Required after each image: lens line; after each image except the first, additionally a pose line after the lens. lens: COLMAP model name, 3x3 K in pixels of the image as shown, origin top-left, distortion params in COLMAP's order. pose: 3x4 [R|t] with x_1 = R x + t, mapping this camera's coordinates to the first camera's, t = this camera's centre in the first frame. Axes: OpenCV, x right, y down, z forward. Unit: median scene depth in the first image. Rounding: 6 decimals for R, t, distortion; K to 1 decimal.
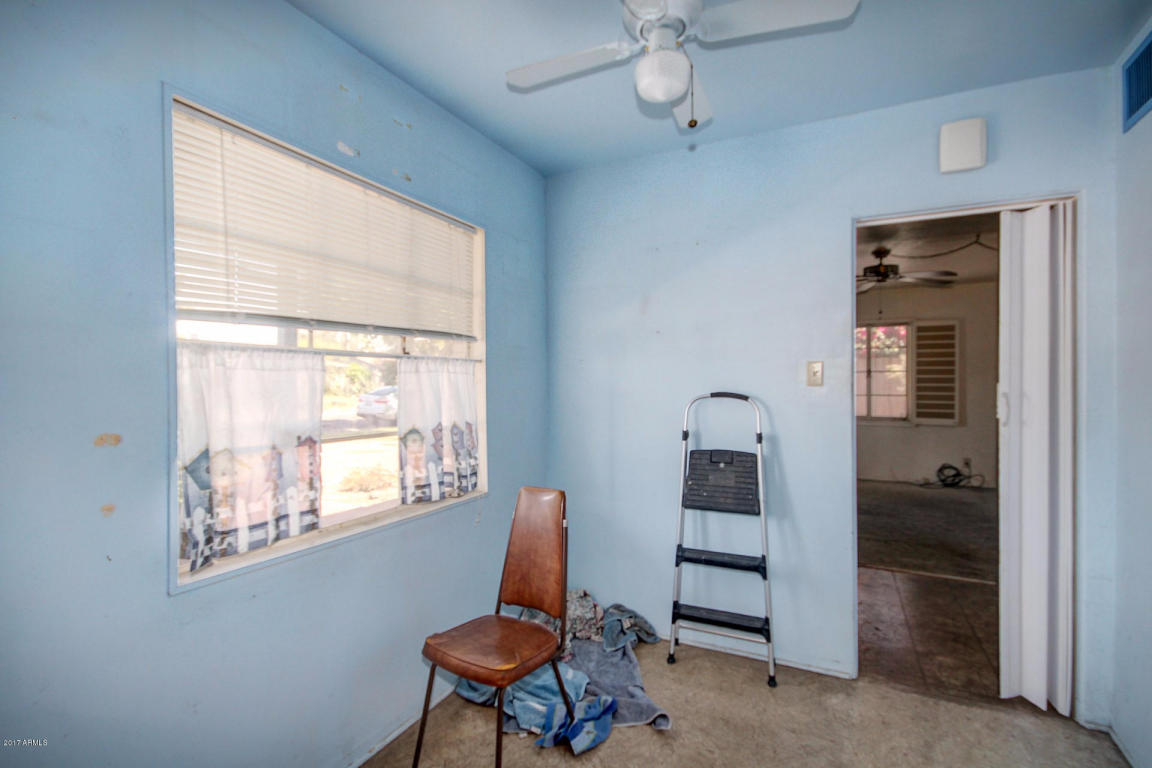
lens RADIAL K [[529.0, 0, 585.8], [0, 529.0, 386.2], [0, 0, 1]] dist [0.004999, -0.001237]
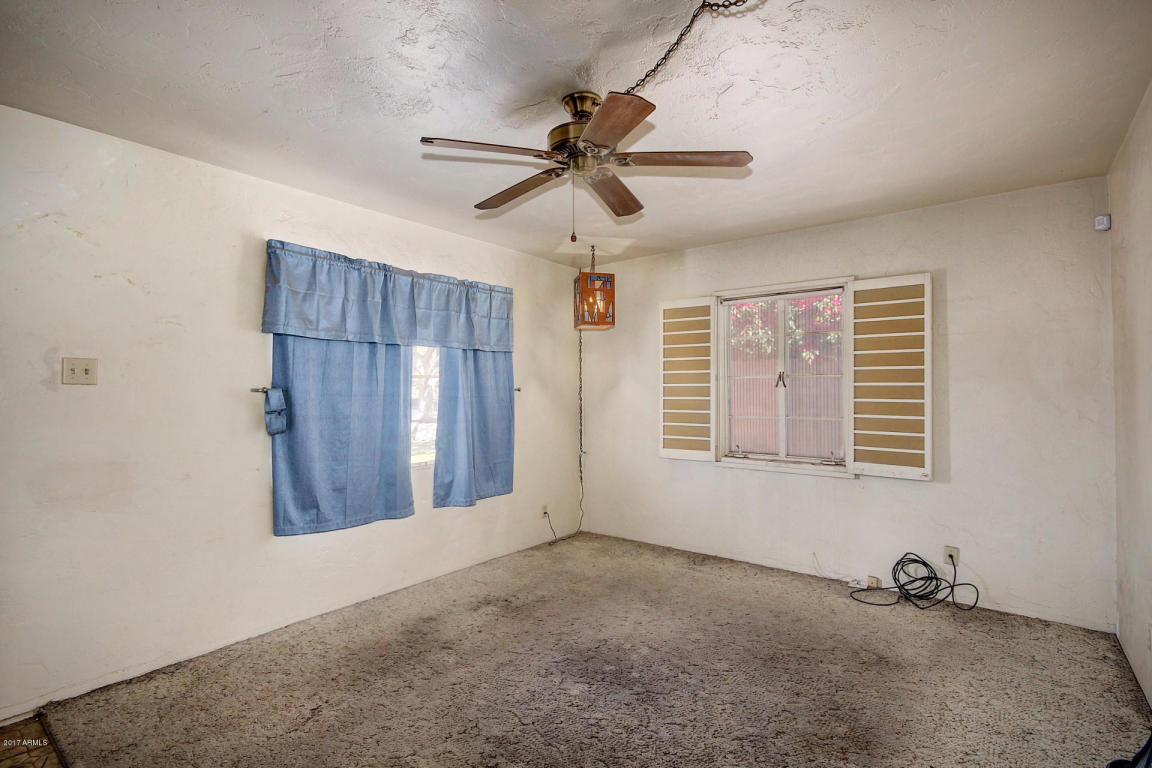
lens RADIAL K [[529.0, 0, 585.0], [0, 529.0, 386.4], [0, 0, 1]] dist [0.004999, -0.001237]
pose [[0.976695, 0.001137, -0.214628, 0.485371], [-0.004192, 0.999896, -0.013780, -0.008114], [0.214590, 0.014358, 0.976599, 0.428446]]
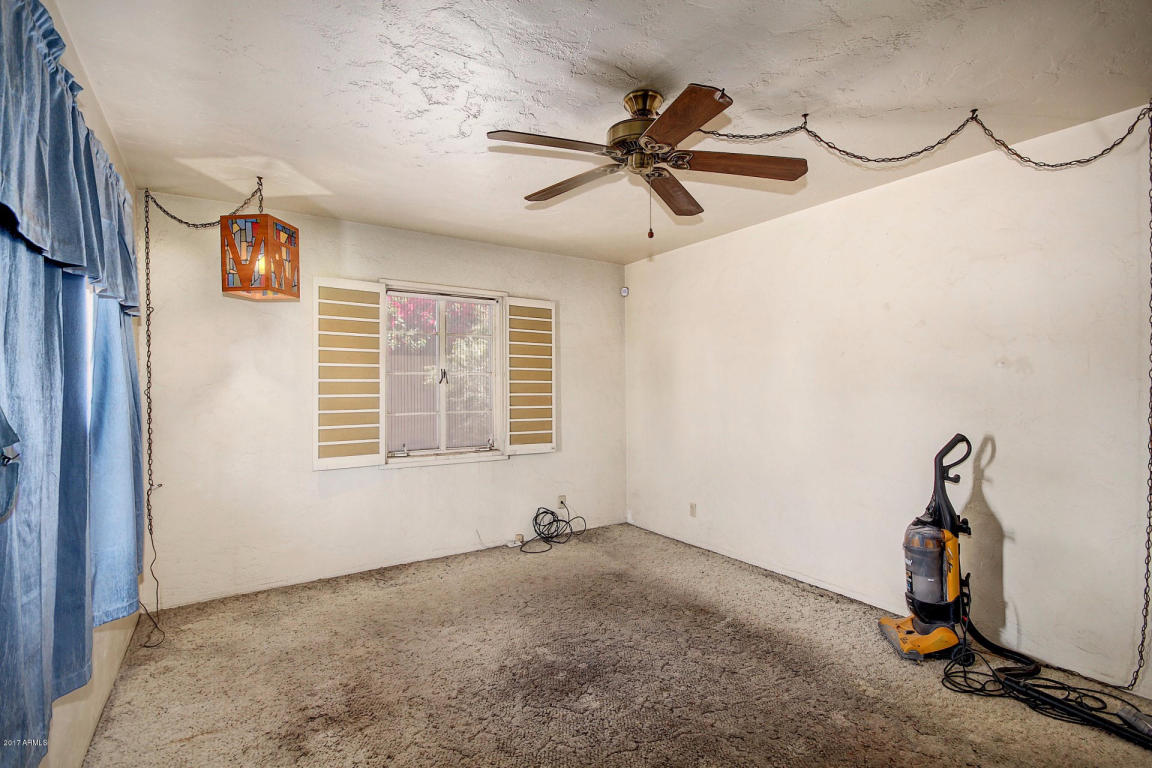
lens RADIAL K [[529.0, 0, 558.5], [0, 529.0, 387.4], [0, 0, 1]] dist [0.004999, -0.001237]
pose [[0.541107, 0.000794, 0.840953, 0.109462], [0.004161, 0.999985, -0.003622, -0.009160], [-0.840943, 0.005459, 0.541096, 0.610466]]
